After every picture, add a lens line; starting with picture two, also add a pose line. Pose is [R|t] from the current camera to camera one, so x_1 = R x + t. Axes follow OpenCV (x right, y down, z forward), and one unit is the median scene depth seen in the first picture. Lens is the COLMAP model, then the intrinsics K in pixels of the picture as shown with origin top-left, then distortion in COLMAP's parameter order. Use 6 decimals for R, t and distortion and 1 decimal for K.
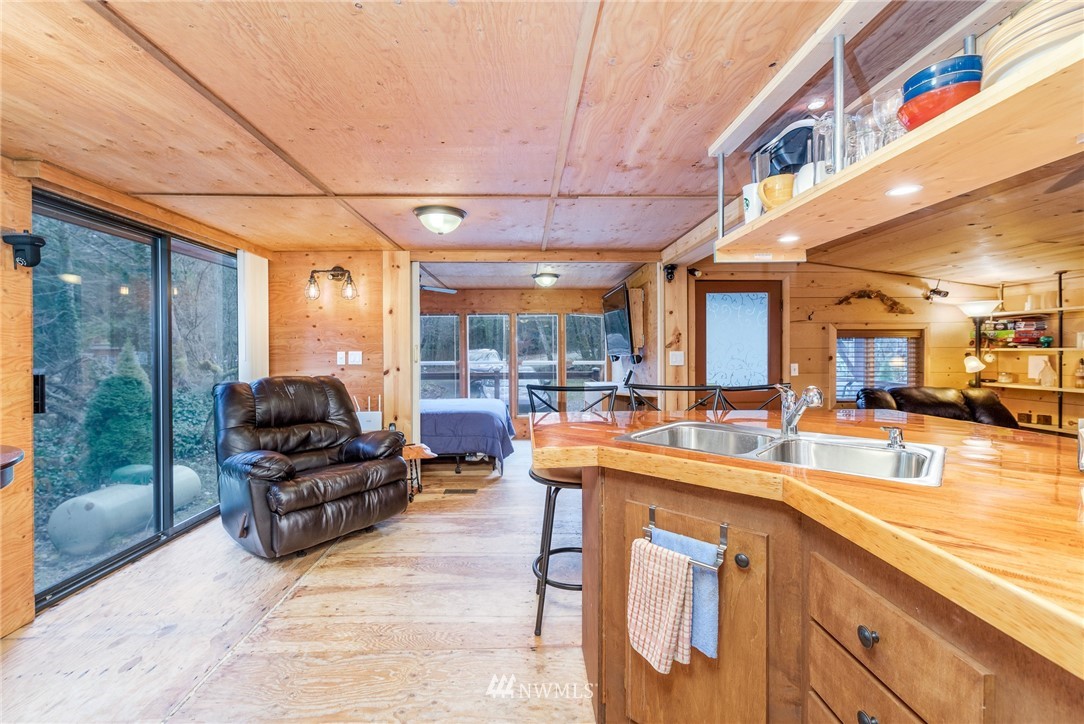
lens RADIAL K [[480.0, 0, 542.0], [0, 480.0, 362.0], [0, 0, 1]] dist [0.002856, 0.000412]
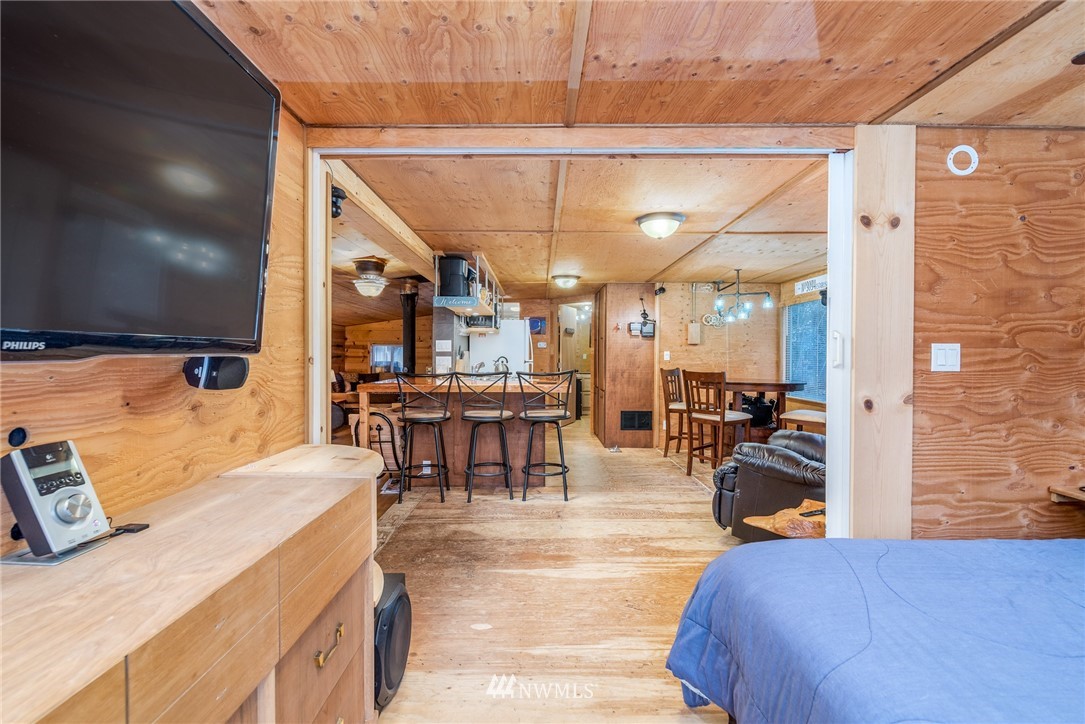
lens RADIAL K [[480.5, 0, 542.5], [0, 480.5, 362.0], [0, 0, 1]] dist [0.002856, 0.000412]
pose [[-0.999494, -0.004039, 0.031562, 0.015179], [-0.002700, 0.999099, 0.042352, -0.029095], [-0.031705, 0.042246, -0.998604, 1.802580]]
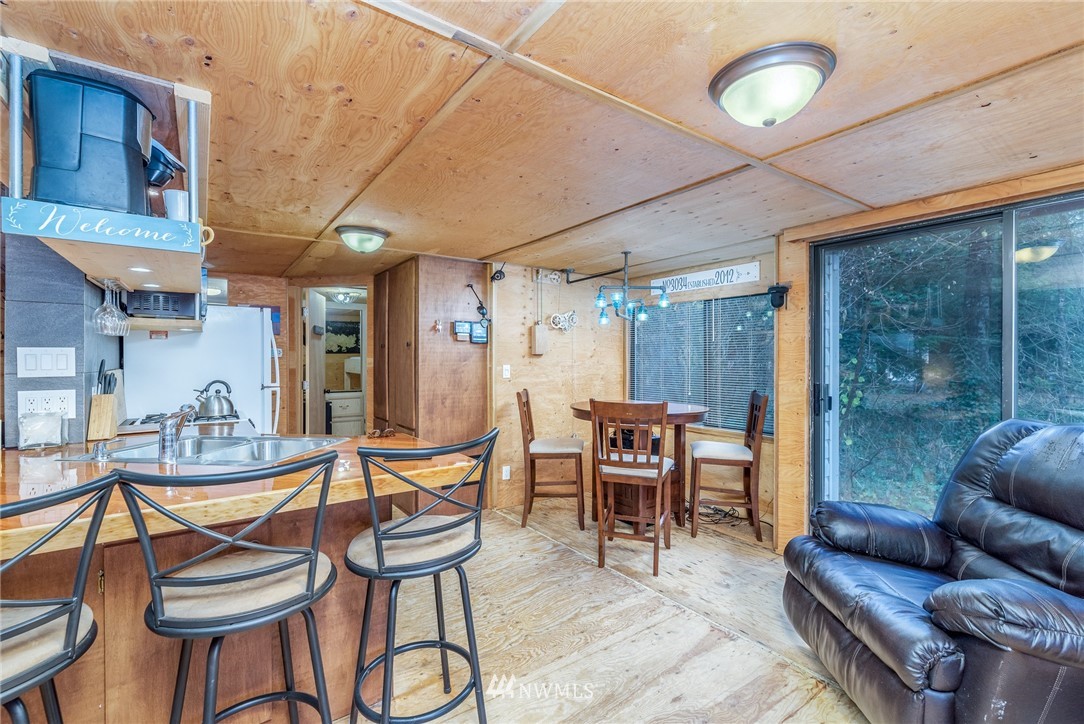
lens RADIAL K [[480.0, 0, 542.0], [0, 480.0, 362.0], [0, 0, 1]] dist [0.002856, 0.000412]
pose [[-0.837666, 0.005351, -0.546157, 0.194179], [-0.014539, 0.999379, 0.032090, -0.041601], [0.545990, 0.034821, -0.837068, 1.096644]]
